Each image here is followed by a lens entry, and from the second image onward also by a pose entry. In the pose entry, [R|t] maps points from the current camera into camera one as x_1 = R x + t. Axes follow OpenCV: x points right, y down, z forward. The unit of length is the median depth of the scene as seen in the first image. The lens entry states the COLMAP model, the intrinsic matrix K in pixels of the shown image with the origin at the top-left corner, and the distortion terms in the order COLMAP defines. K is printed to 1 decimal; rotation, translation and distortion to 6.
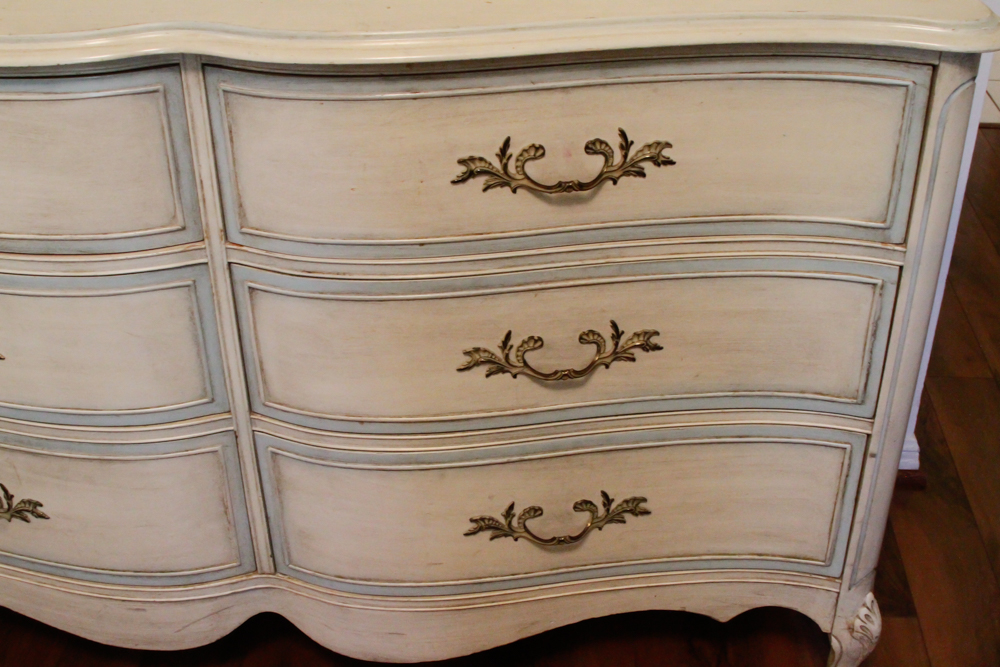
lens RADIAL K [[1274.3, 0, 500.0], [0, 1274.3, 333.5], [0, 0, 1]] dist [-0.148601, 0.052134]
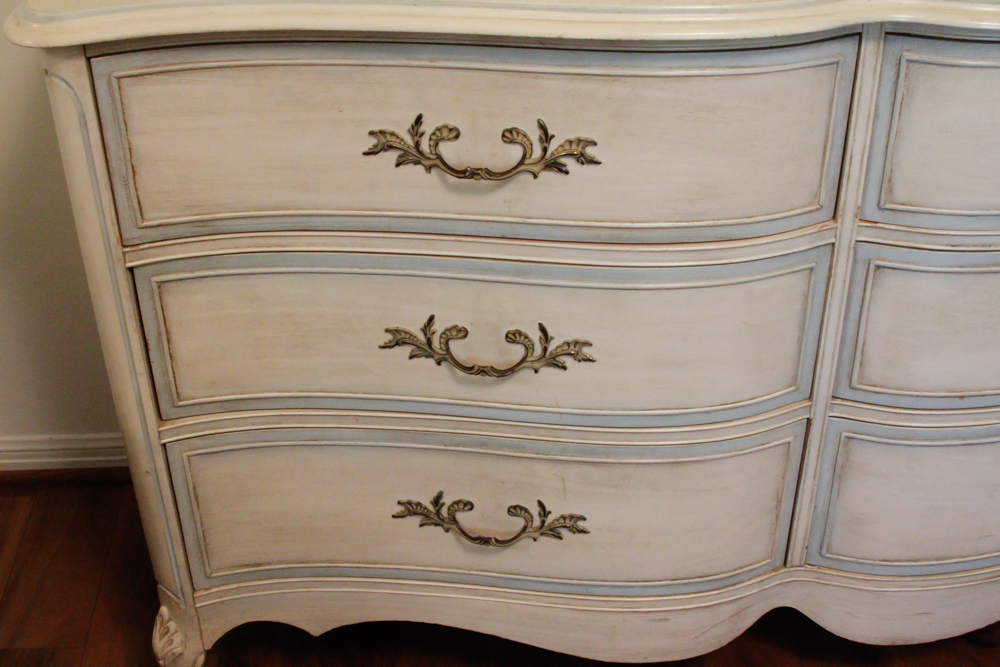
lens RADIAL K [[1318.6, 0, 500.0], [0, 1318.6, 333.5], [0, 0, 1]] dist [-0.126665, 0.028832]
pose [[0.991849, -0.072404, 0.104850, -0.604398], [0.070897, 0.997321, 0.018035, -0.024039], [-0.105875, -0.010454, 0.994325, 0.048816]]
